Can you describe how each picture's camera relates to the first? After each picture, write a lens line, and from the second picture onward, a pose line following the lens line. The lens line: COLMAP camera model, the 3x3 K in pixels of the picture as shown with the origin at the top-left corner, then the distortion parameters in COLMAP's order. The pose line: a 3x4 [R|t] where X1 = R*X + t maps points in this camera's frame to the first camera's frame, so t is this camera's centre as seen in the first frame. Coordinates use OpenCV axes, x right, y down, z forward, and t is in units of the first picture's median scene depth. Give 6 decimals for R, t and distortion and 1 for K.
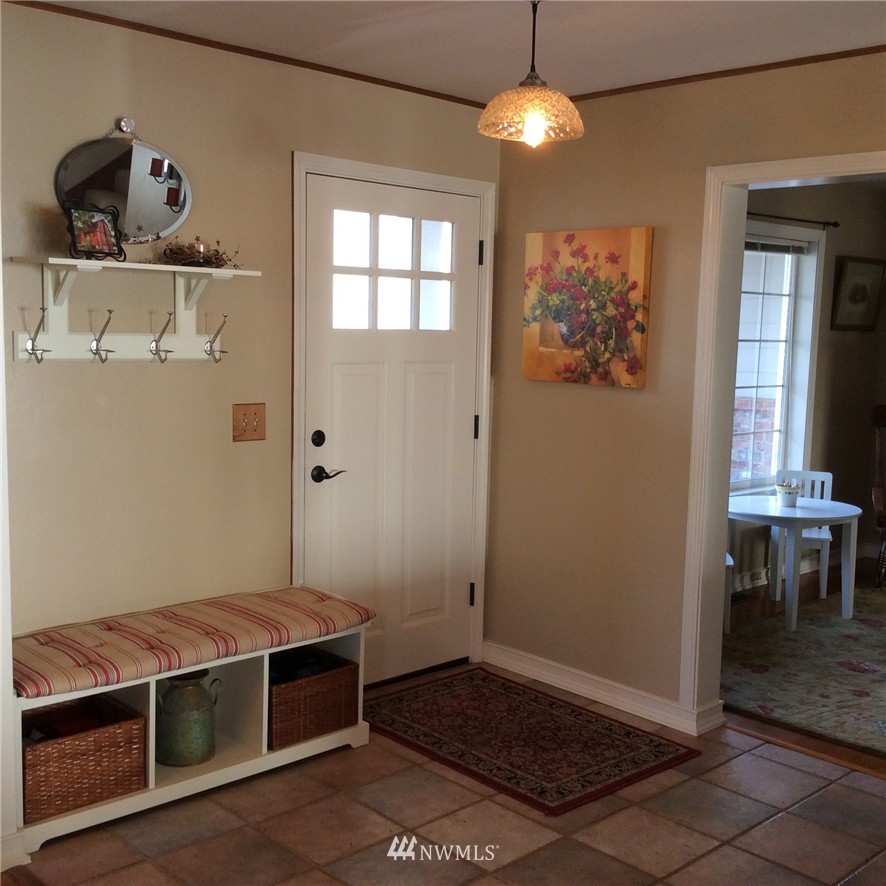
lens RADIAL K [[1085.8, 0, 448.1], [0, 1085.8, 441.5], [0, 0, 1]] dist [0.076482, 0.000000]
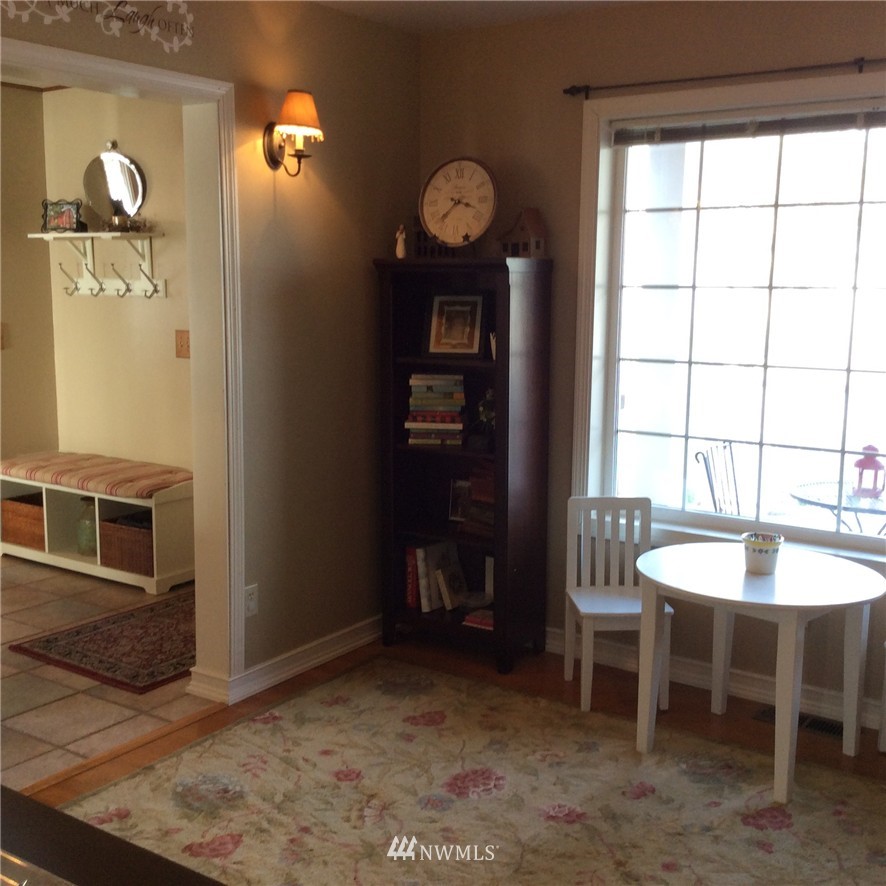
lens RADIAL K [[1085.8, 0, 447.9], [0, 1085.8, 444.9], [0, 0, 1]] dist [0.076482, 0.000000]
pose [[0.196768, 0.131792, -0.971552, 1.310104], [-0.107495, 0.987851, 0.112231, -0.087867], [0.974539, 0.082354, 0.208545, 1.117292]]
